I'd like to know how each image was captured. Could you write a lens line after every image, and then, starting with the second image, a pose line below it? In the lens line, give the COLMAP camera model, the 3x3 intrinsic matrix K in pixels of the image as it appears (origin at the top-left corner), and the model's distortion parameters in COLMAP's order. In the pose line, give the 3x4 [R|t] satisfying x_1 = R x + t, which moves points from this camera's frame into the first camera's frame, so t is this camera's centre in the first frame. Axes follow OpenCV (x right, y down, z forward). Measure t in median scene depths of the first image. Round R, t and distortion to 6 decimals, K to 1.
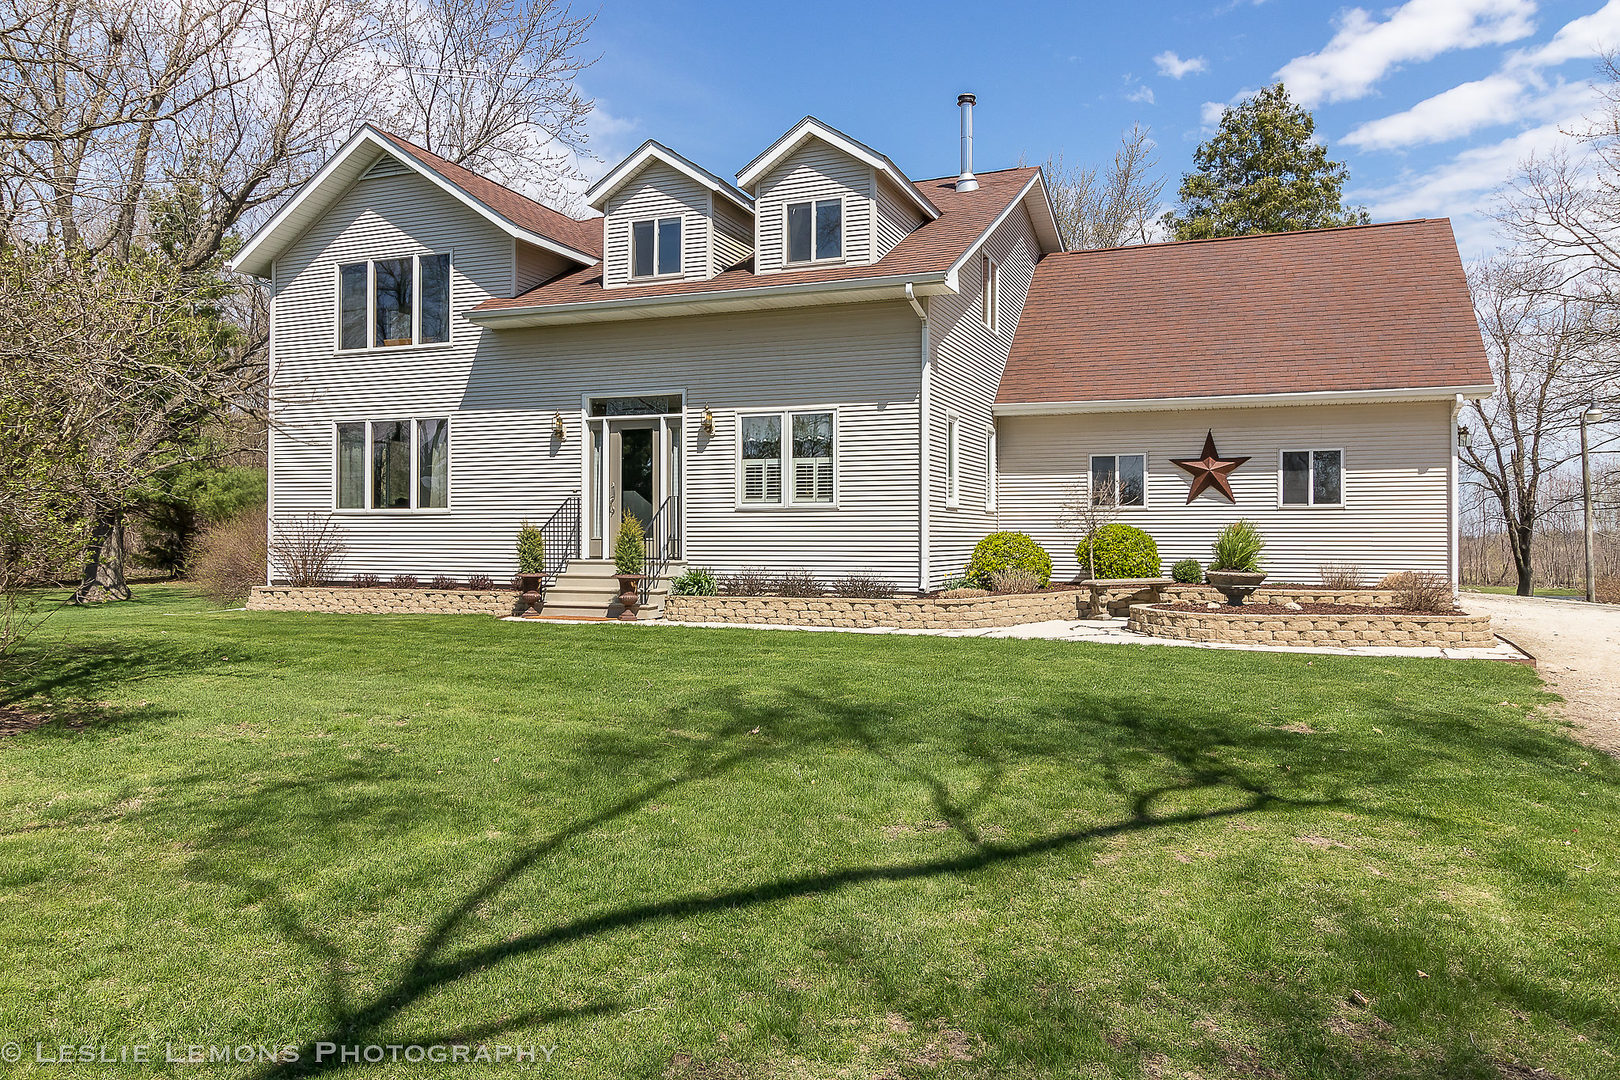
lens RADIAL K [[1169.7, 0, 810.7], [0, 1169.7, 526.1], [0, 0, 1]] dist [0.011300, 0.002266]
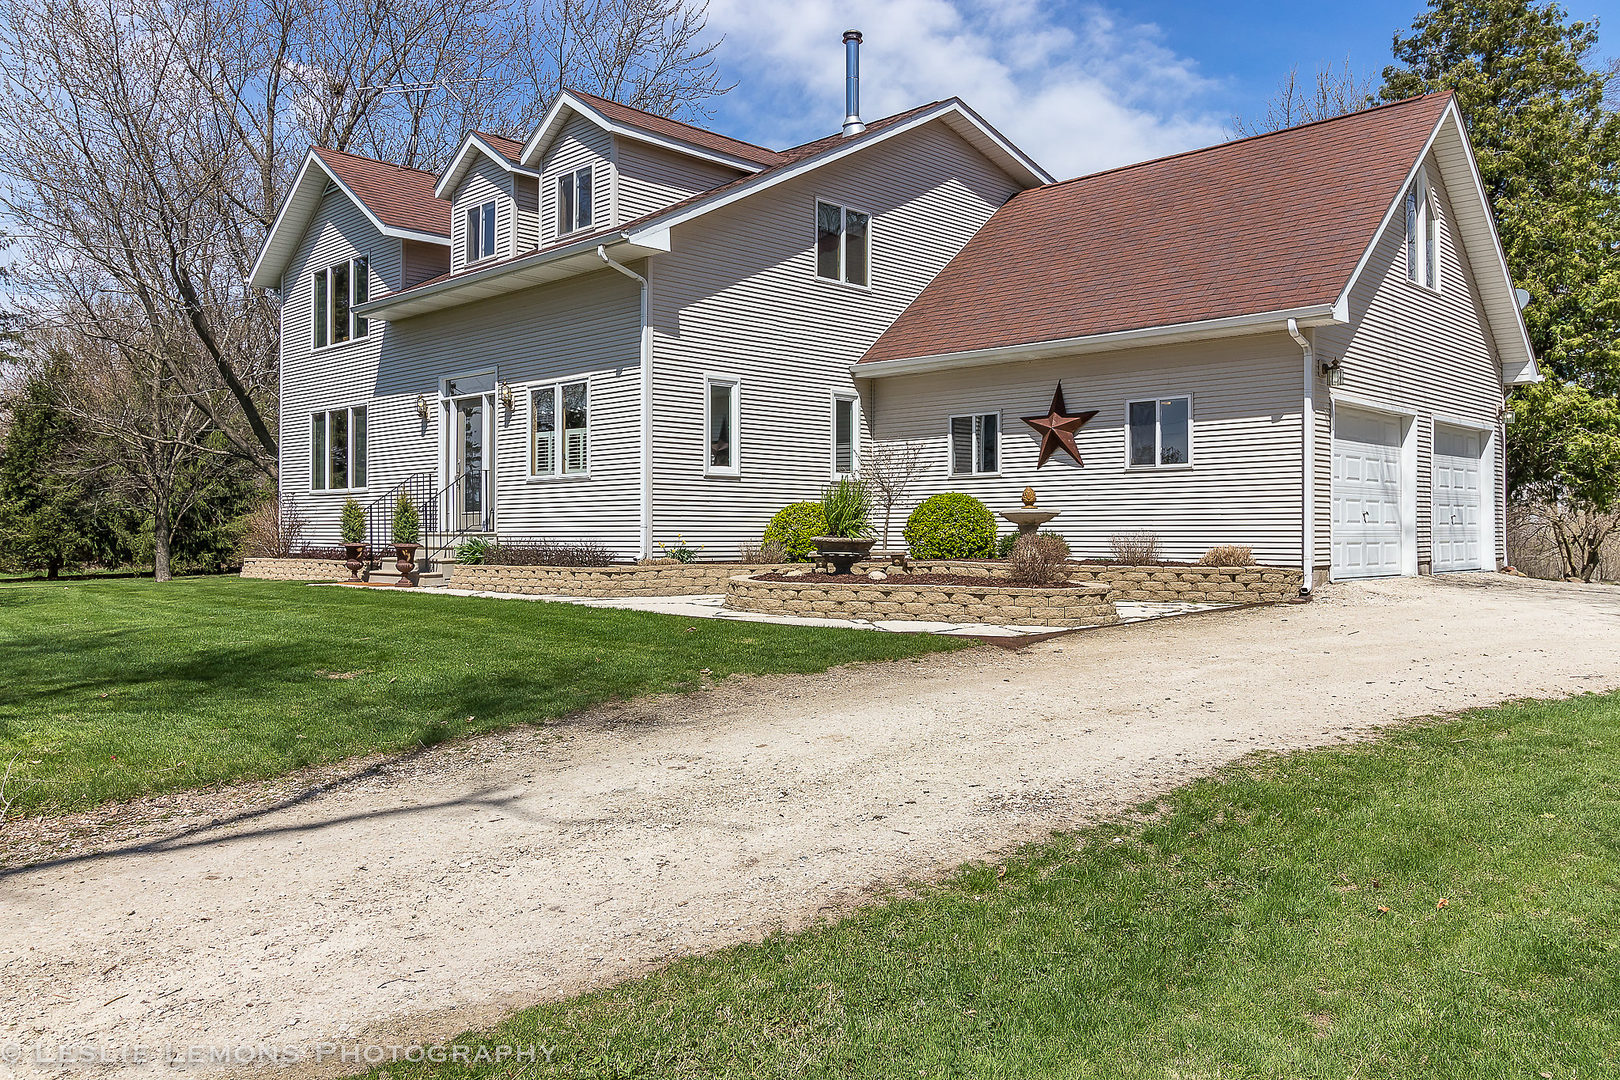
lens RADIAL K [[1228.2, 0, 805.1], [0, 1228.2, 530.4], [0, 0, 1]] dist [0.008060, 0.000310]
pose [[0.923902, -0.002626, -0.382621, 0.538244], [0.005825, 0.999957, 0.007204, 0.020740], [0.382586, -0.008885, 0.923877, 0.095667]]
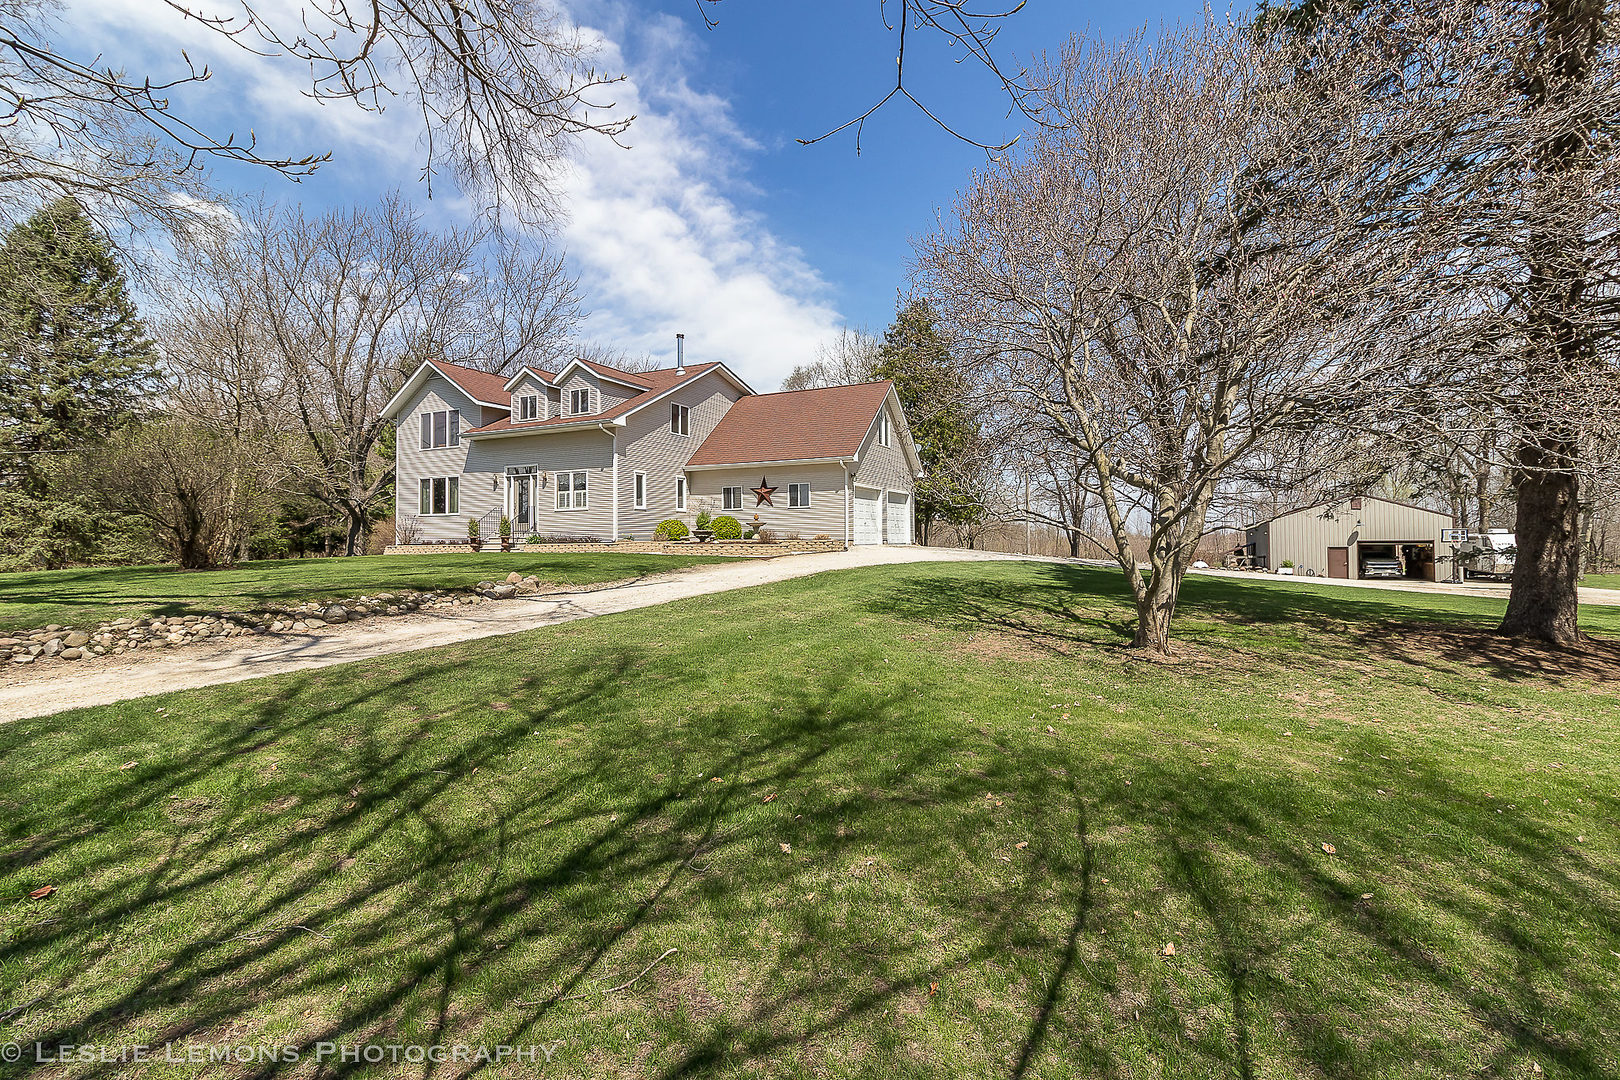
lens RADIAL K [[754.6, 0, 805.4], [0, 754.6, 536.7], [0, 0, 1]] dist [-0.000749, 0.002464]
pose [[0.996823, -0.010628, -0.078939, 0.570889], [0.010968, 0.999932, 0.003879, 0.038581], [0.078892, -0.004732, 0.996872, -0.554475]]
